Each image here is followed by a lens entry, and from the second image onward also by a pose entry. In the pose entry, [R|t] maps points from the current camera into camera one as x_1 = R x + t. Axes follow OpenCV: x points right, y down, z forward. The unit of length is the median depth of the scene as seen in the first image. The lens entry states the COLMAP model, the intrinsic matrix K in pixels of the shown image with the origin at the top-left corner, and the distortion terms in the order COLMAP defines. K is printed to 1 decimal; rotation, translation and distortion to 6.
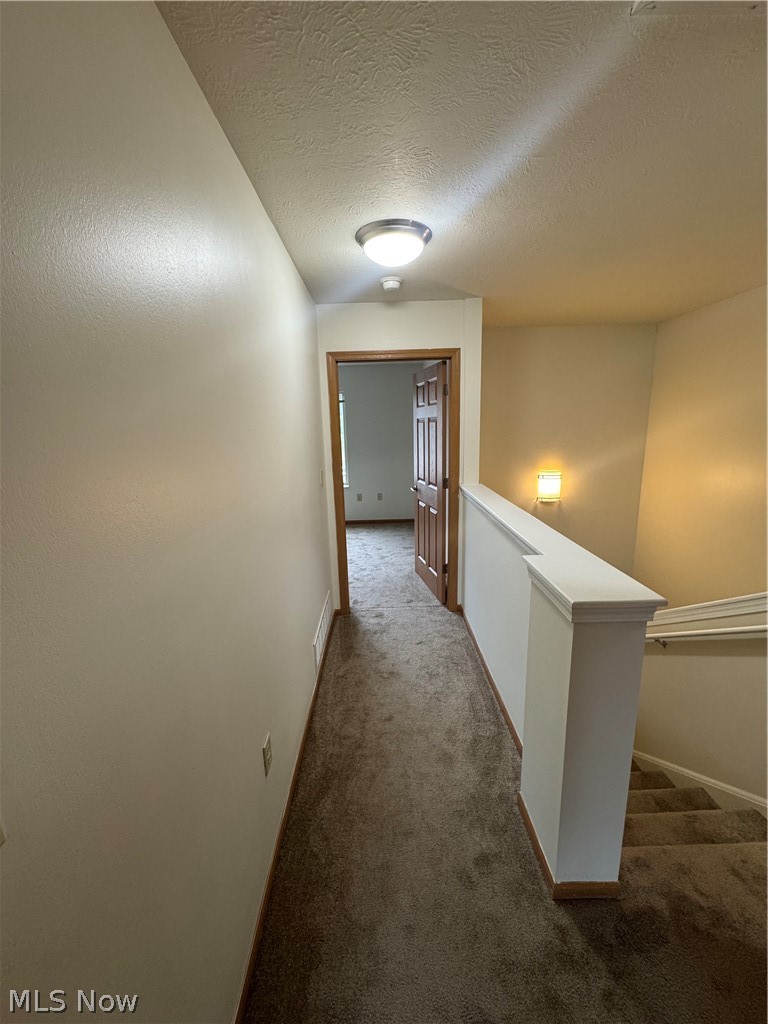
lens RADIAL K [[409.8, 0, 384.0], [0, 409.8, 512.0], [0, 0, 1]] dist [-0.001886, -0.000211]
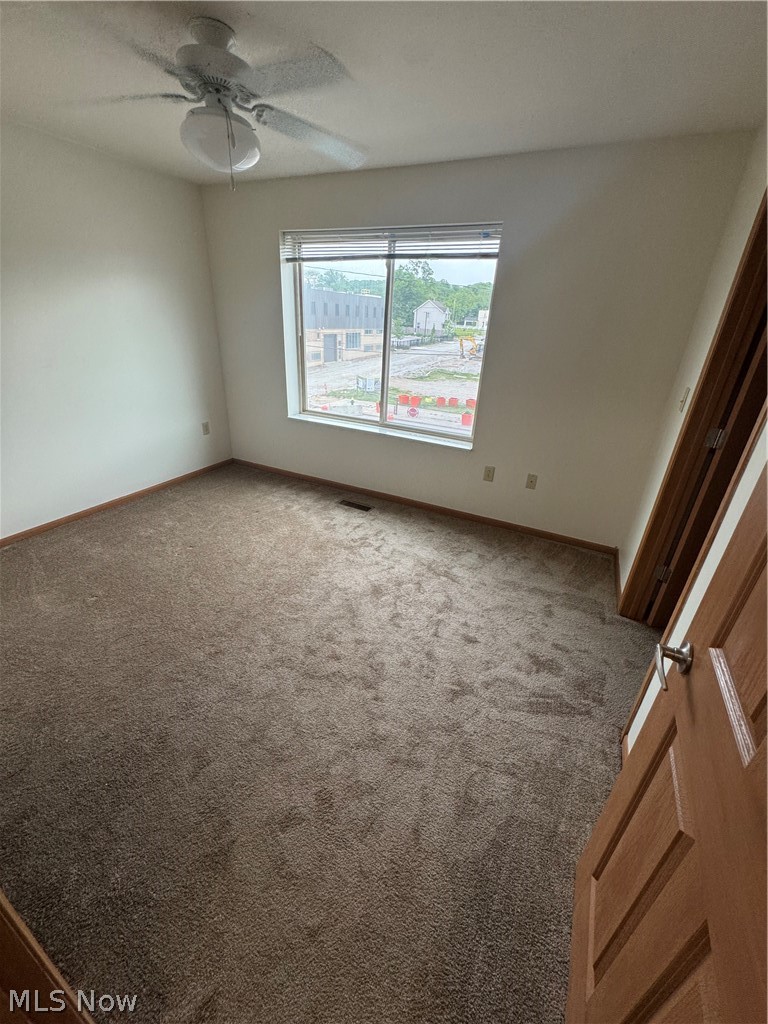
lens RADIAL K [[409.8, 0, 384.0], [0, 409.8, 512.0], [0, 0, 1]] dist [-0.001886, -0.000211]
pose [[0.888028, 0.254501, -0.382930, 0.036925], [-0.159787, 0.951749, 0.261994, -0.129119], [0.431132, -0.171471, 0.885846, 0.623931]]
